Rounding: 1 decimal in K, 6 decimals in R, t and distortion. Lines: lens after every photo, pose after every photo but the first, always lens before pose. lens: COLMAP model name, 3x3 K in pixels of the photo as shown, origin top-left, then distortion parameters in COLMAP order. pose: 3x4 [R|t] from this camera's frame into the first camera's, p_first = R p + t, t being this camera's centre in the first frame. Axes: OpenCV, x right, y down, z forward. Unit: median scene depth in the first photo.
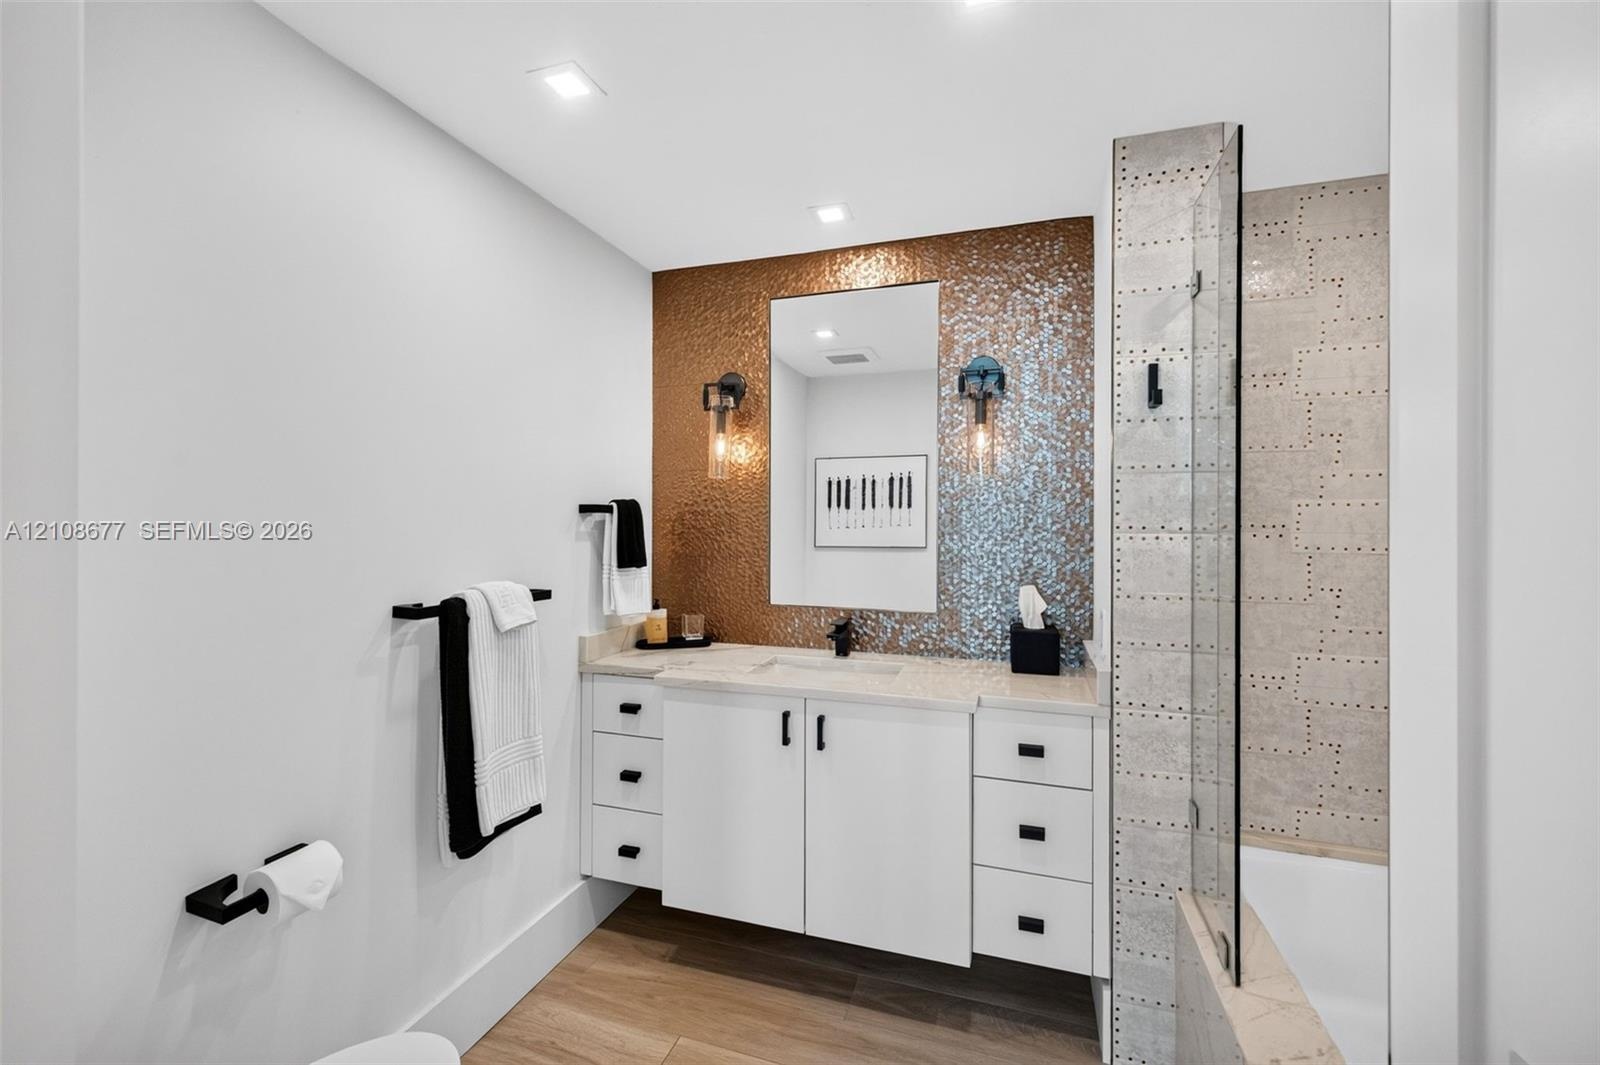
lens RADIAL K [[672.6, 0, 799.5], [0, 672.6, 520.2], [0, 0, 1]] dist [0.001875, -0.001119]
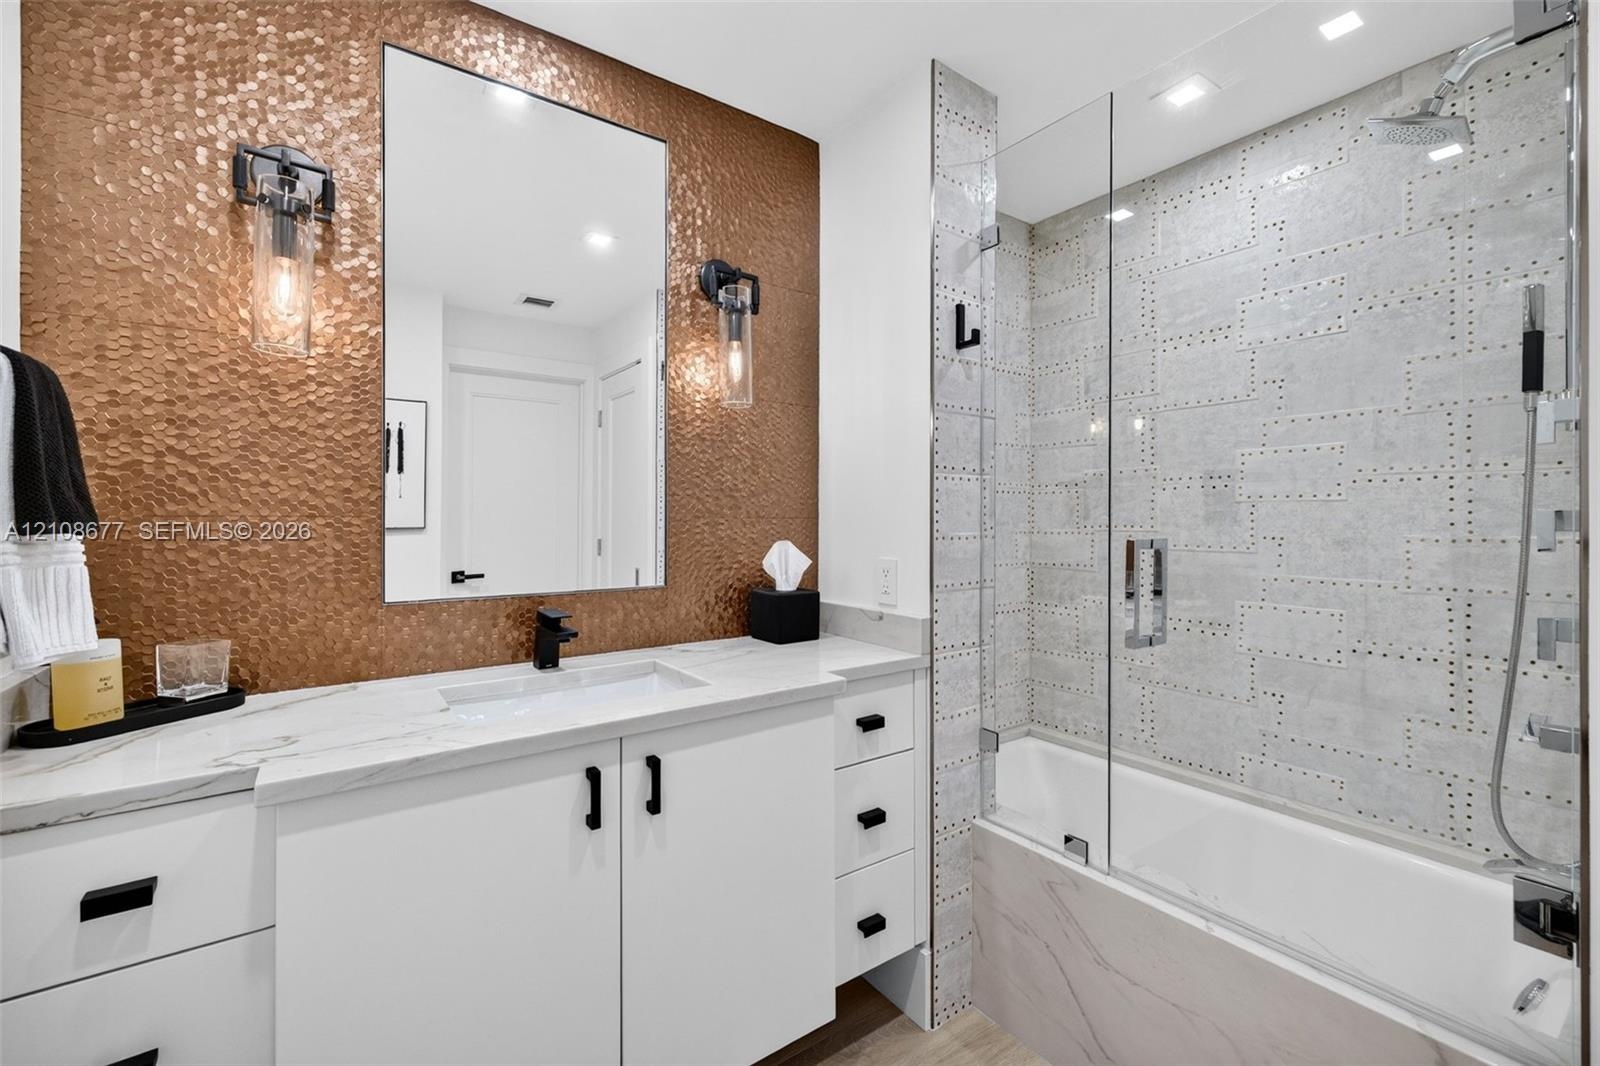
lens RADIAL K [[672.6, 0, 799.5], [0, 672.6, 520.7], [0, 0, 1]] dist [0.001875, -0.001119]
pose [[0.588000, -0.004223, 0.808850, -0.325011], [0.002023, 0.999991, 0.003750, 0.065023], [-0.808858, -0.000568, 0.588003, 0.458695]]
